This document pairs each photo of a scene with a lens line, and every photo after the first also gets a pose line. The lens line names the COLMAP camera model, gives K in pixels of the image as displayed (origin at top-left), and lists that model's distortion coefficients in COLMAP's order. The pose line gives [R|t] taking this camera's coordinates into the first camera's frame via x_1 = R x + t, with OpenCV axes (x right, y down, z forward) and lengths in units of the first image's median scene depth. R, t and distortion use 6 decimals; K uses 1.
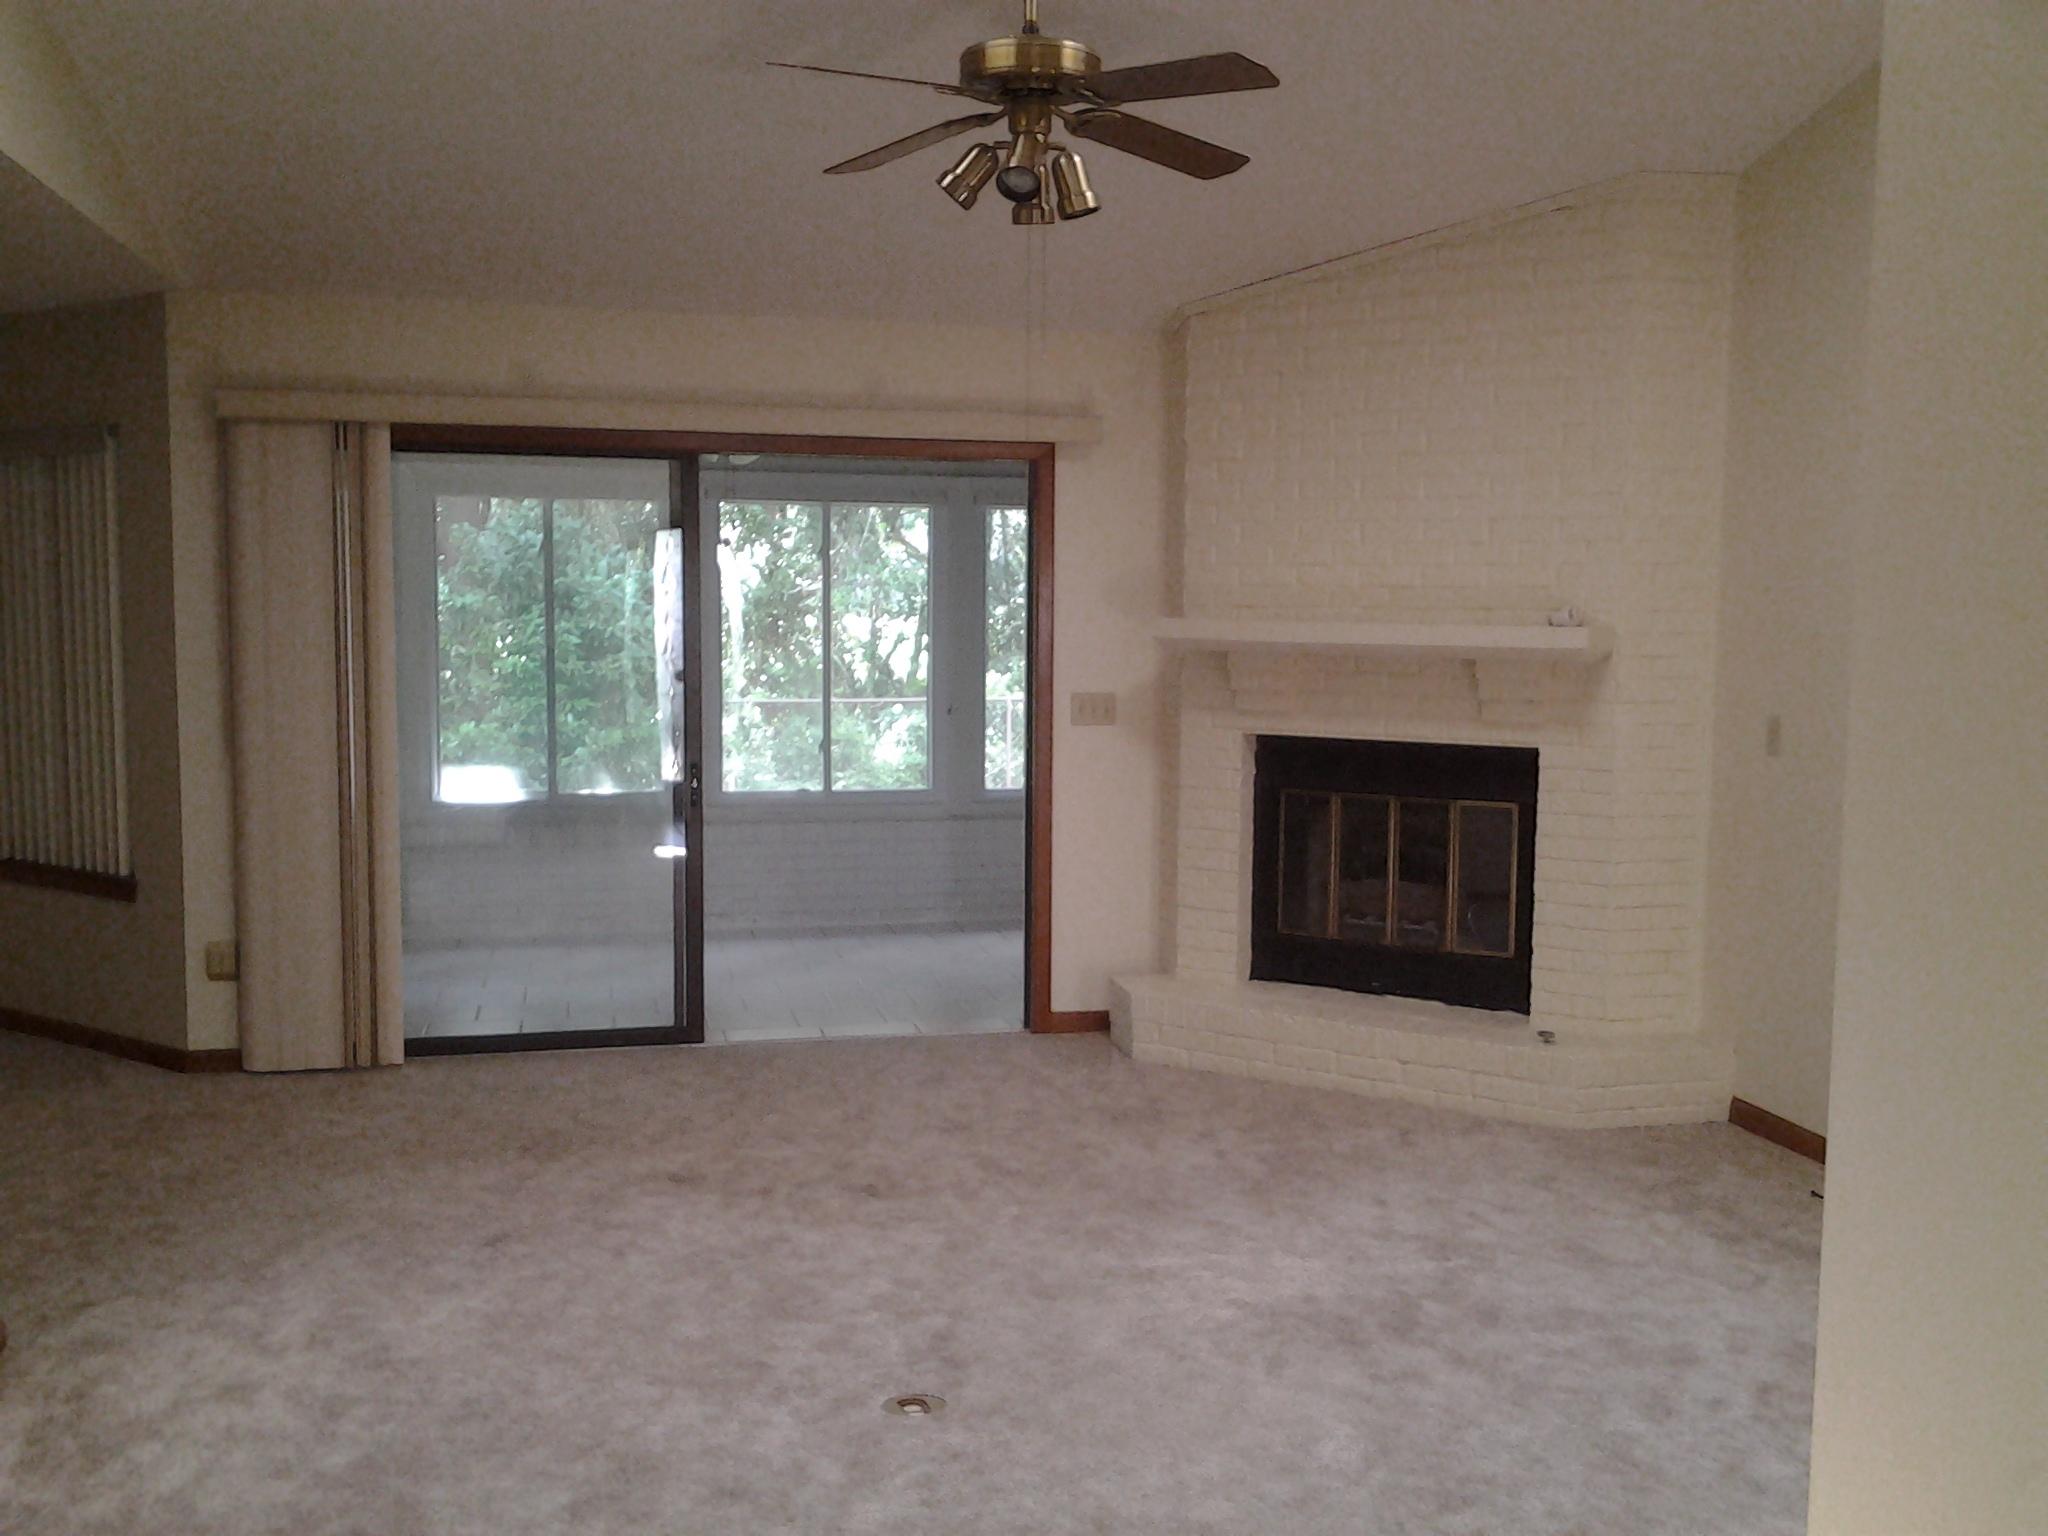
lens RADIAL K [[1984.9, 0, 1026.1], [0, 1984.9, 805.4], [0, 0, 1]] dist [0.013176, -0.000602]
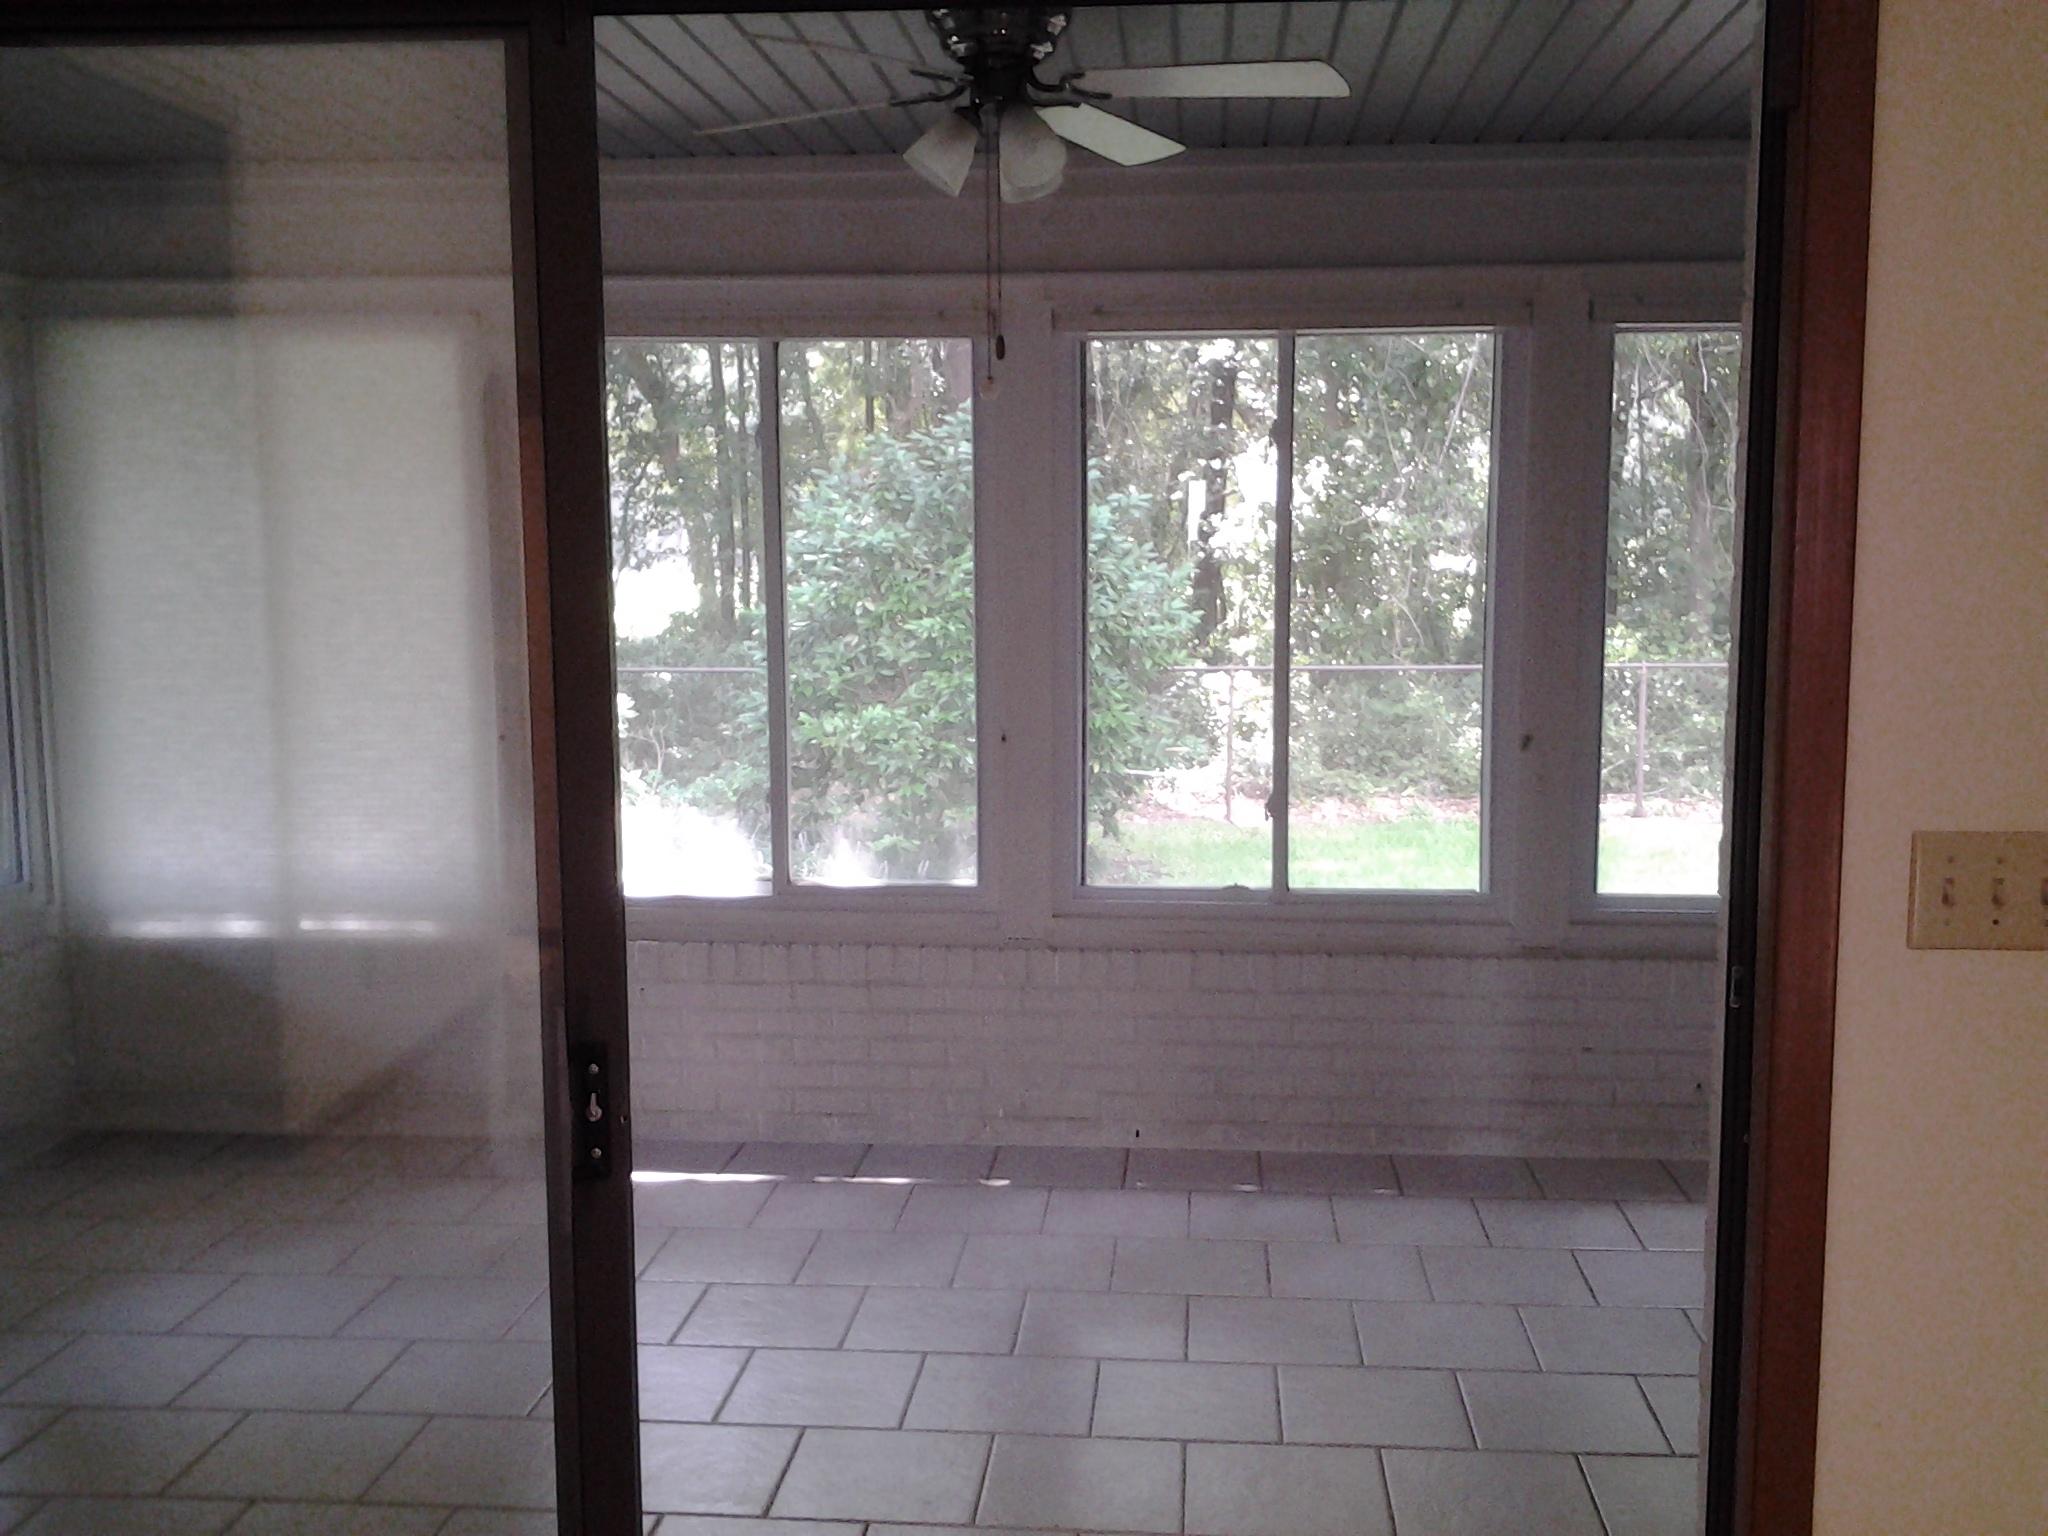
lens RADIAL K [[1984.9, 0, 1026.1], [0, 1984.9, 805.4], [0, 0, 1]] dist [0.013176, -0.000602]
pose [[0.953110, 0.025044, -0.301585, -0.004653], [-0.015746, 0.999324, 0.033224, -0.029947], [0.302213, -0.026917, 0.952860, 0.312877]]
